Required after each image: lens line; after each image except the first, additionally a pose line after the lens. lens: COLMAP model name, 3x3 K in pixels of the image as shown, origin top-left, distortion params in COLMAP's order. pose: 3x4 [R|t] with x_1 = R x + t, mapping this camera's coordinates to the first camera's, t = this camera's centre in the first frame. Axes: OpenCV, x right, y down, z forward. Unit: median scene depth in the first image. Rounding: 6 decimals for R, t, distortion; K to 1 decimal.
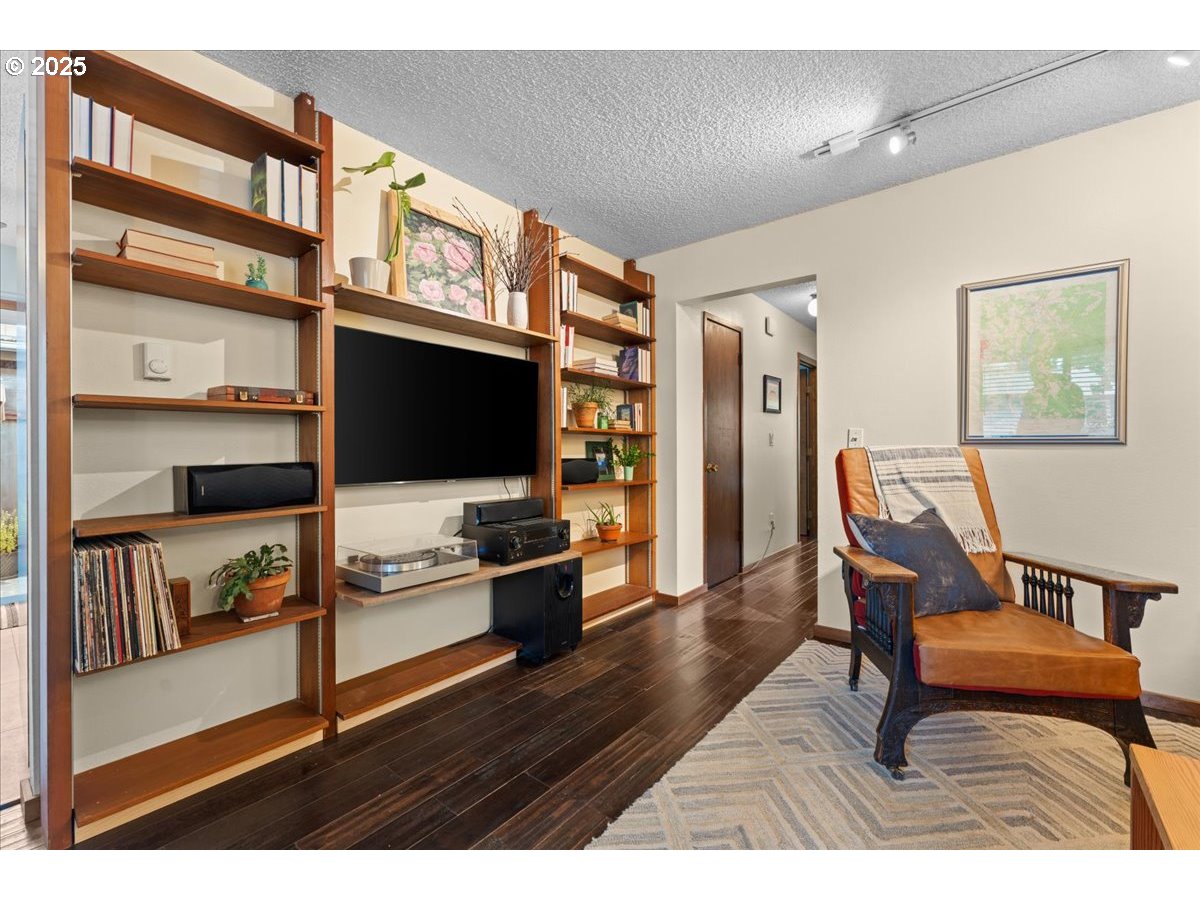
lens RADIAL K [[508.5, 0, 600.0], [0, 508.5, 450.0], [0, 0, 1]] dist [0.000330, -0.000056]
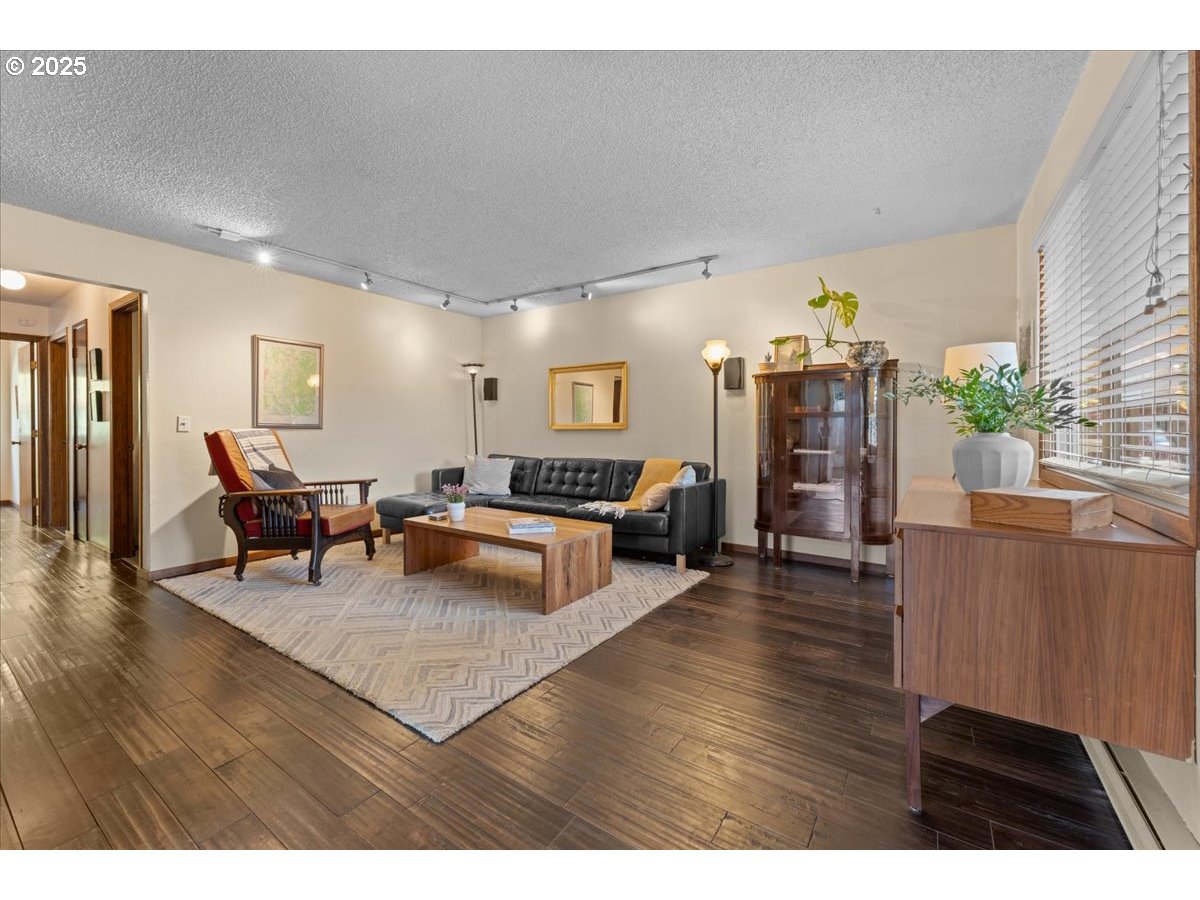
lens RADIAL K [[482.5, 0, 596.1], [0, 482.5, 443.9], [0, 0, 1]] dist [0.000055, -0.000178]
pose [[-0.097536, -0.036993, 0.994544, -1.159448], [-0.005011, 0.999315, 0.036679, -0.025721], [-0.995219, -0.001406, -0.097654, 0.018876]]
